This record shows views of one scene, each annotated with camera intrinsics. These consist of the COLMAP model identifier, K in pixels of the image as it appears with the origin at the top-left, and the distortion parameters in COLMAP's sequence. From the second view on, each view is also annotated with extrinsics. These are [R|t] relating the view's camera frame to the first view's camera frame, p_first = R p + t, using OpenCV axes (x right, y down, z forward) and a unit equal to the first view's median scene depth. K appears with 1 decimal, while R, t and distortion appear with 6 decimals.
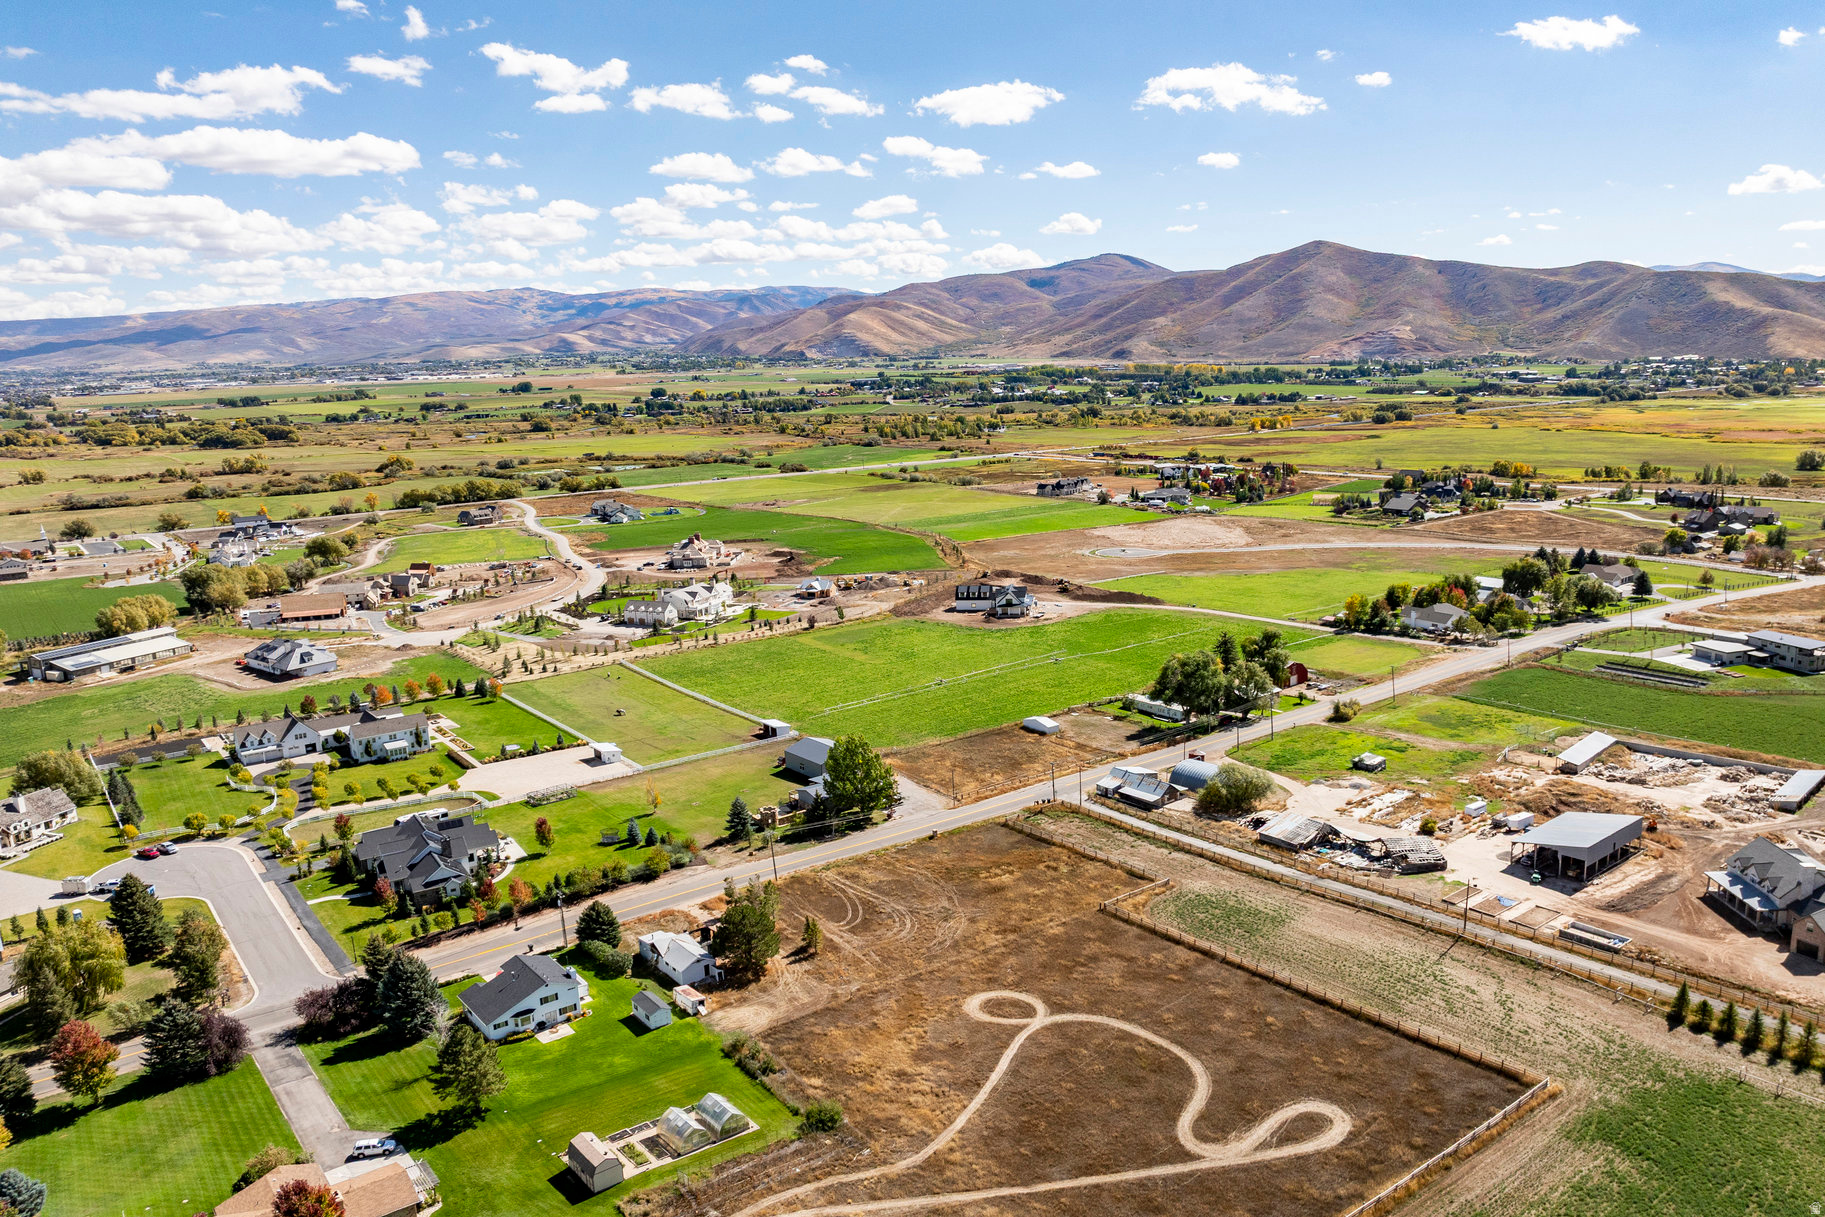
lens RADIAL K [[1342.4, 0, 872.6], [0, 1342.4, 609.3], [0, 0, 1]] dist [-0.039333, -0.003903]
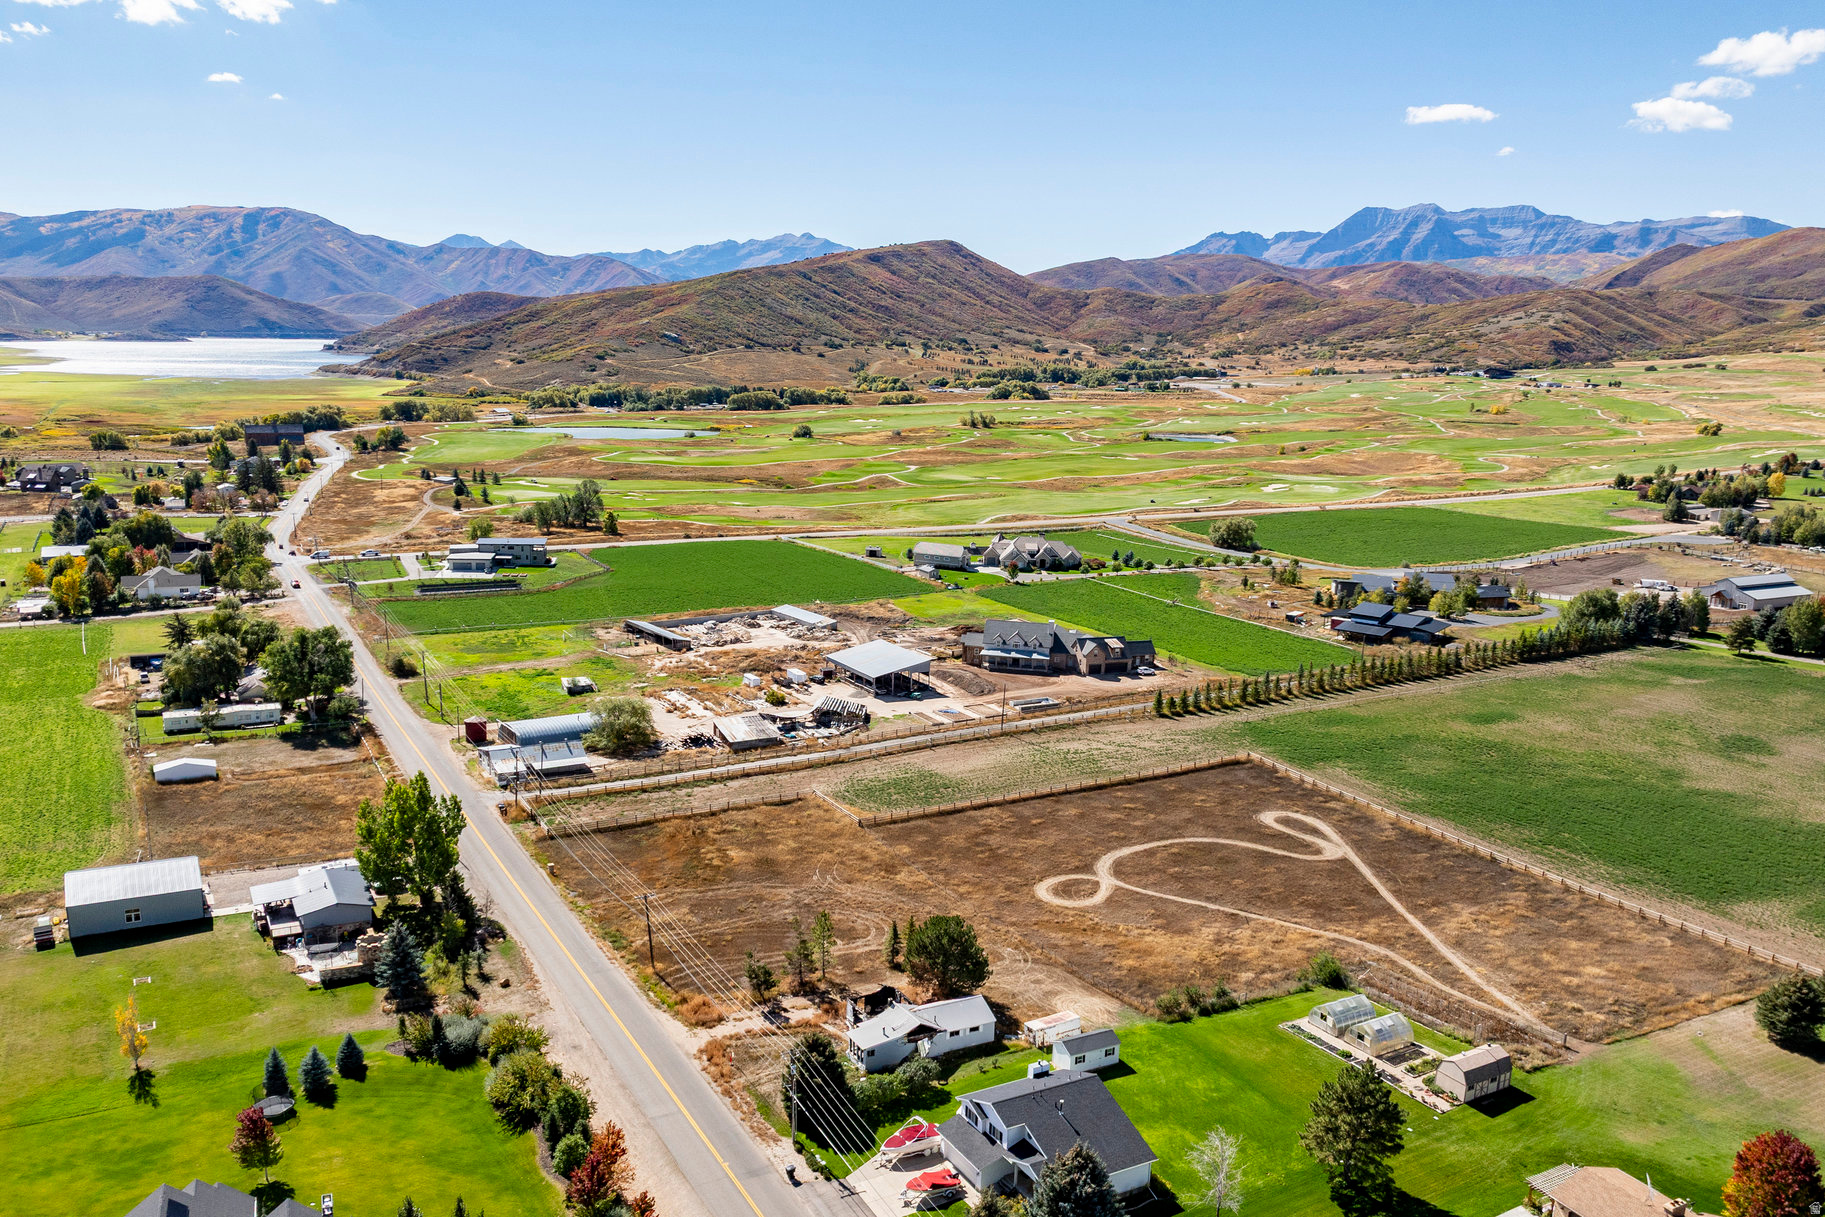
lens RADIAL K [[1453.2, 0, 897.7], [0, 1453.2, 608.9], [0, 0, 1]] dist [-0.037274, -0.000436]
pose [[0.125173, -0.145336, 0.981432, -0.716187], [0.153181, 0.980182, 0.125613, -0.038685], [-0.980238, 0.134613, 0.144955, 0.747593]]
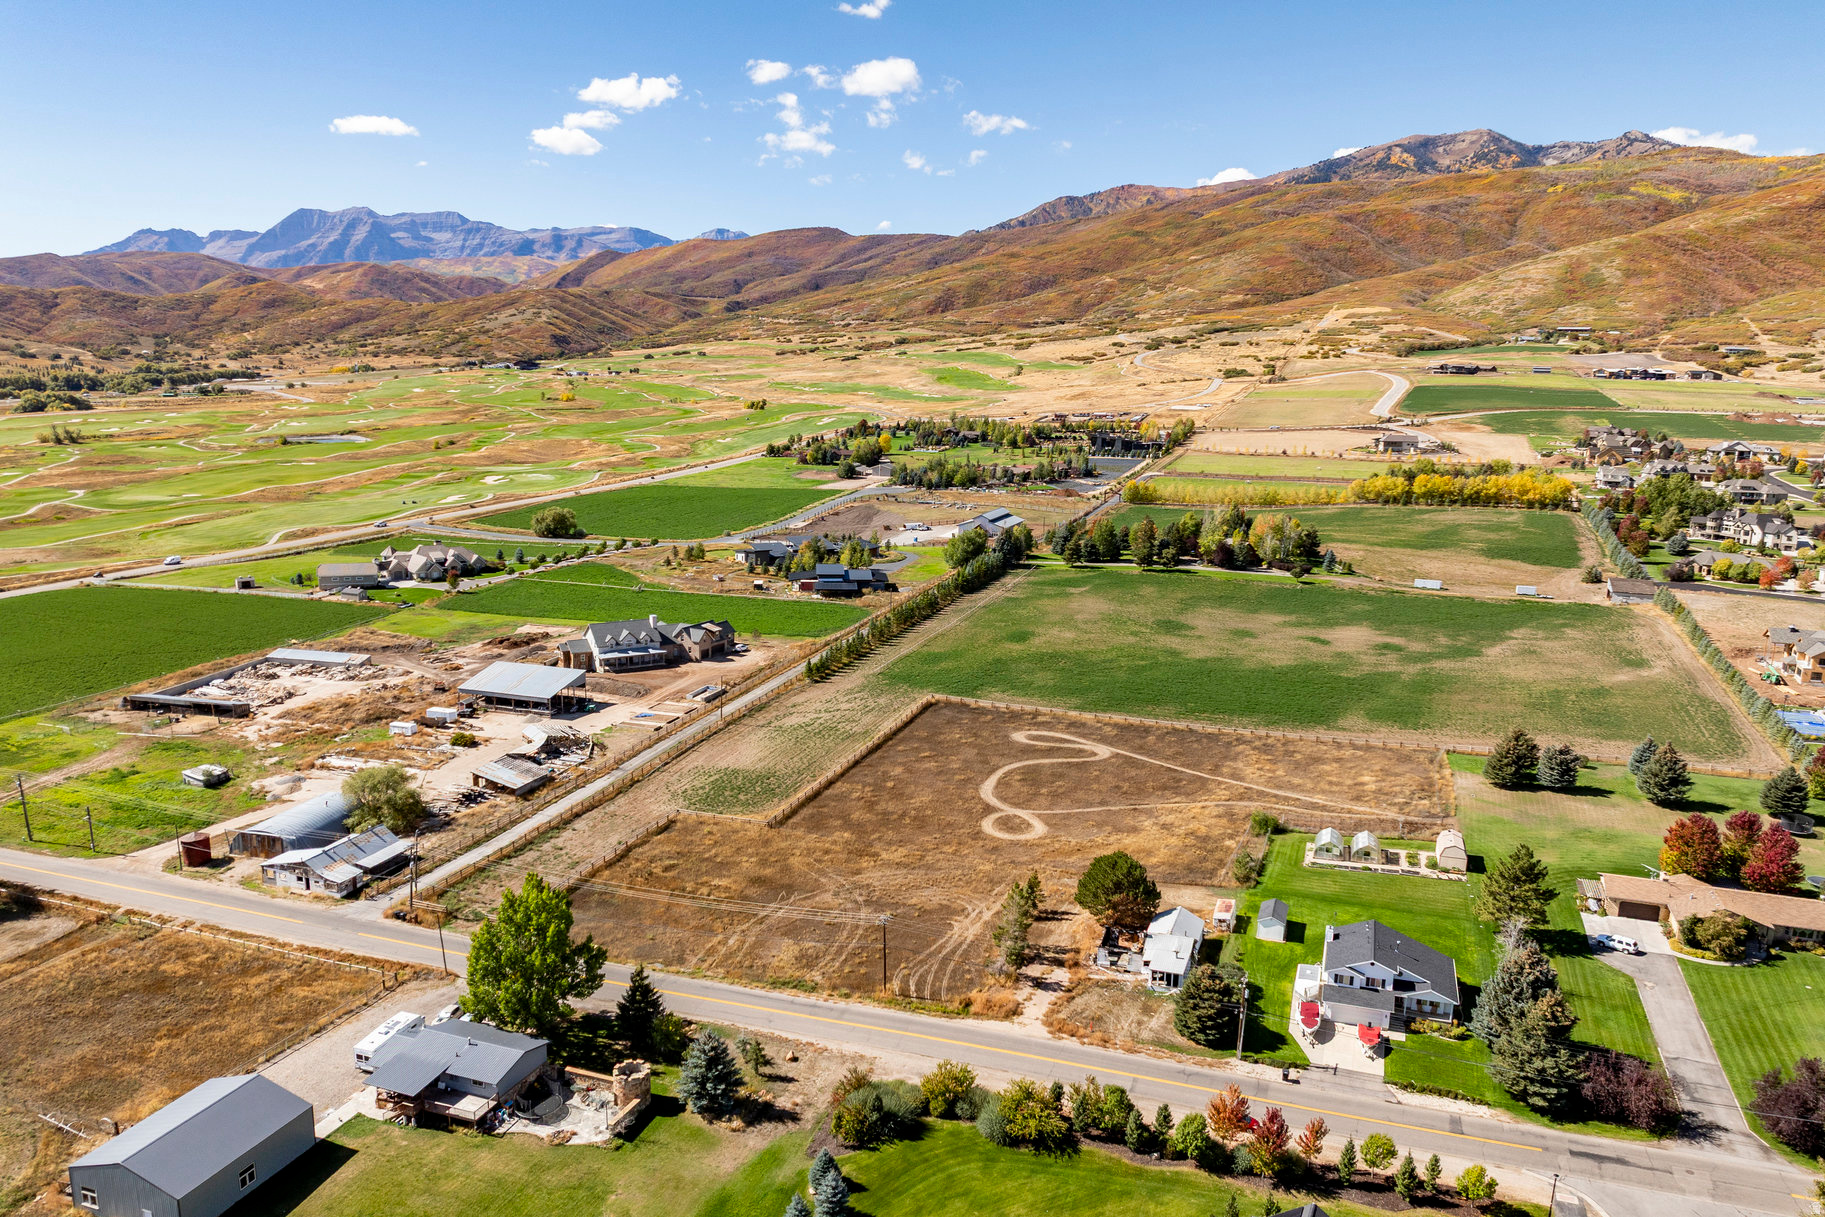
lens RADIAL K [[1344.5, 0, 926.0], [0, 1344.5, 607.5], [0, 0, 1]] dist [-0.036127, -0.002910]
pose [[-0.580207, -0.124464, 0.804903, -0.571192], [0.158445, 0.952125, 0.261443, -0.135614], [-0.798909, 0.279224, -0.532709, 1.259865]]
